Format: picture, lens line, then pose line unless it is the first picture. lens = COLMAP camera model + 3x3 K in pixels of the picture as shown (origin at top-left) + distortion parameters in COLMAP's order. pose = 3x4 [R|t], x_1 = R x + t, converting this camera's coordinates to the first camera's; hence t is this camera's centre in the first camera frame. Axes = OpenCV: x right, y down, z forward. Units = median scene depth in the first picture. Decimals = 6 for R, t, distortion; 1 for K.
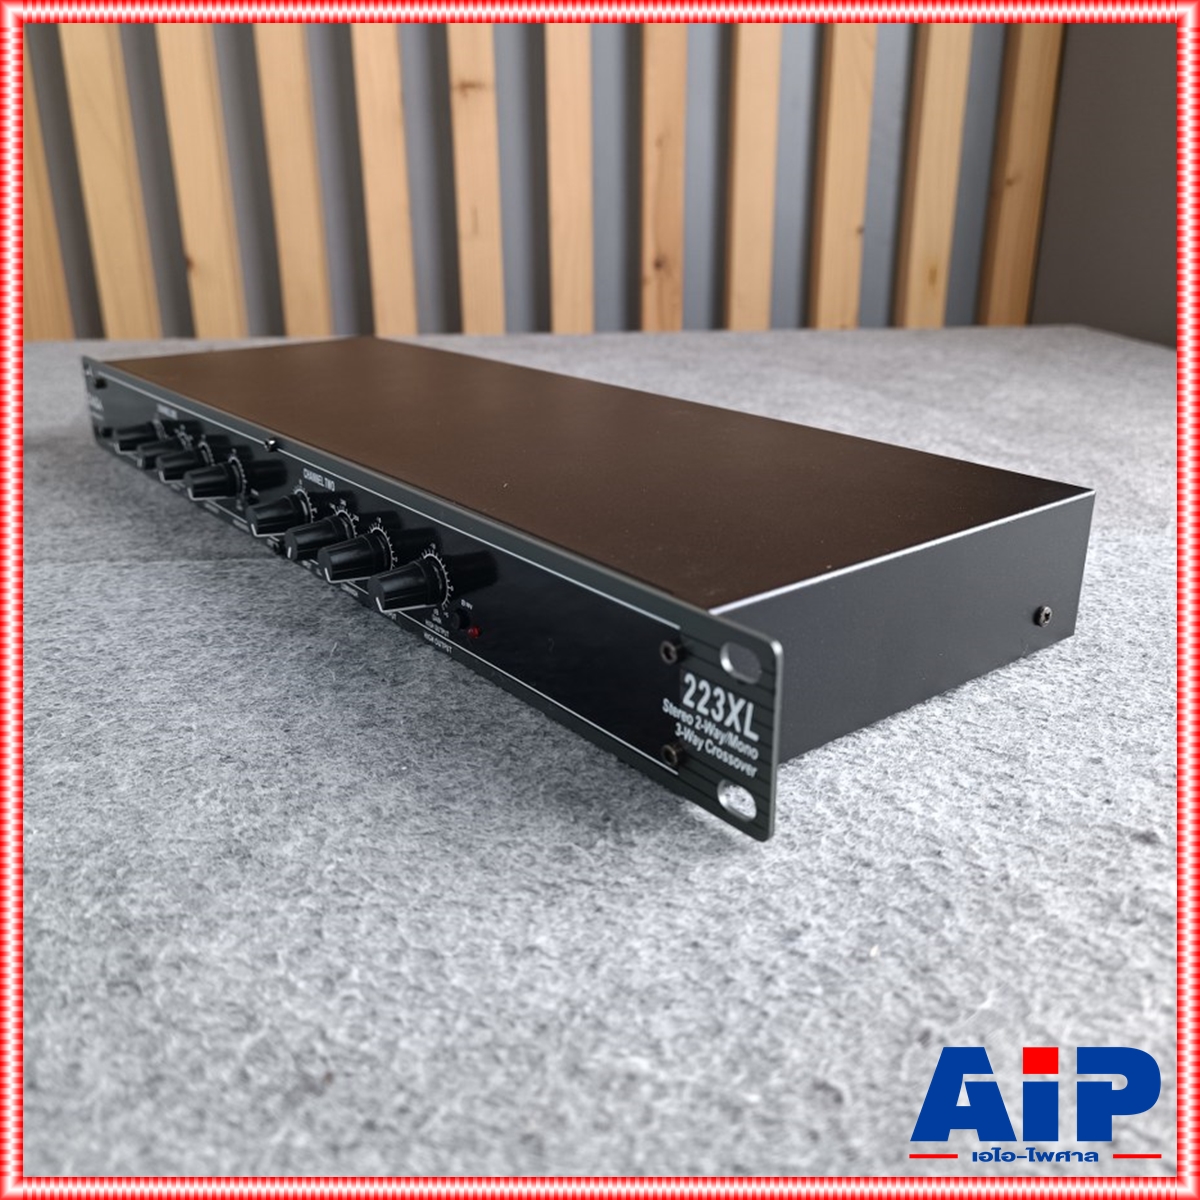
lens RADIAL K [[1141.8, 0, 599.6], [0, 1141.8, 597.7], [0, 0, 1]] dist [0.004955, 0.000000]
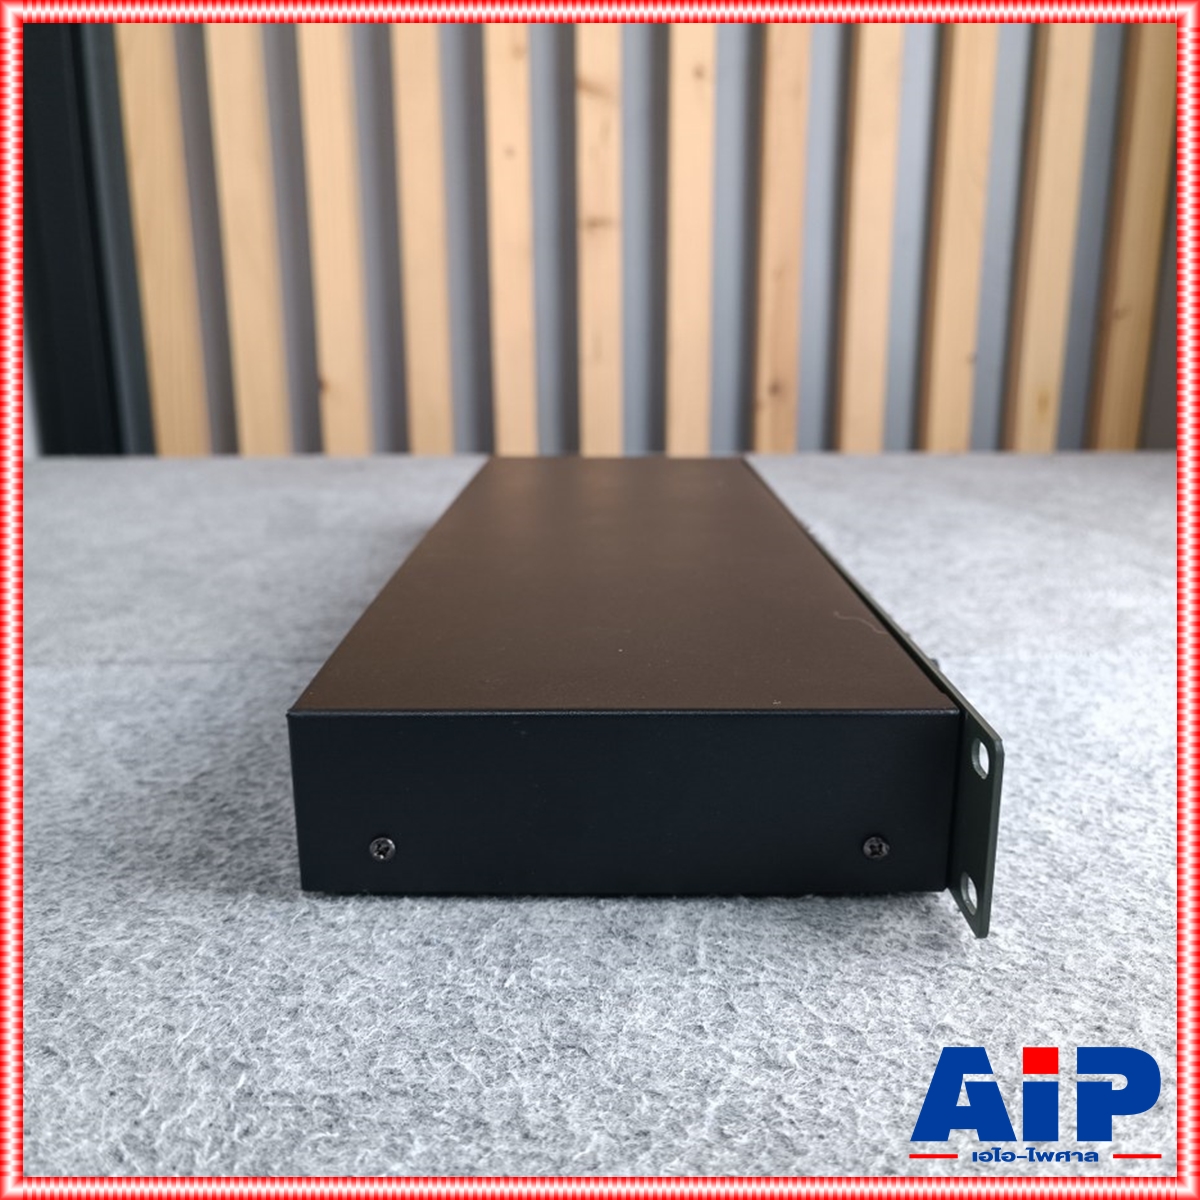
lens RADIAL K [[1141.8, 0, 600.8], [0, 1141.8, 603.7], [0, 0, 1]] dist [0.004955, 0.000000]
pose [[0.999012, 0.014150, -0.042118, -0.308483], [-0.018108, 0.995299, -0.095139, 0.019894], [0.040574, 0.095808, 0.994573, -0.099397]]
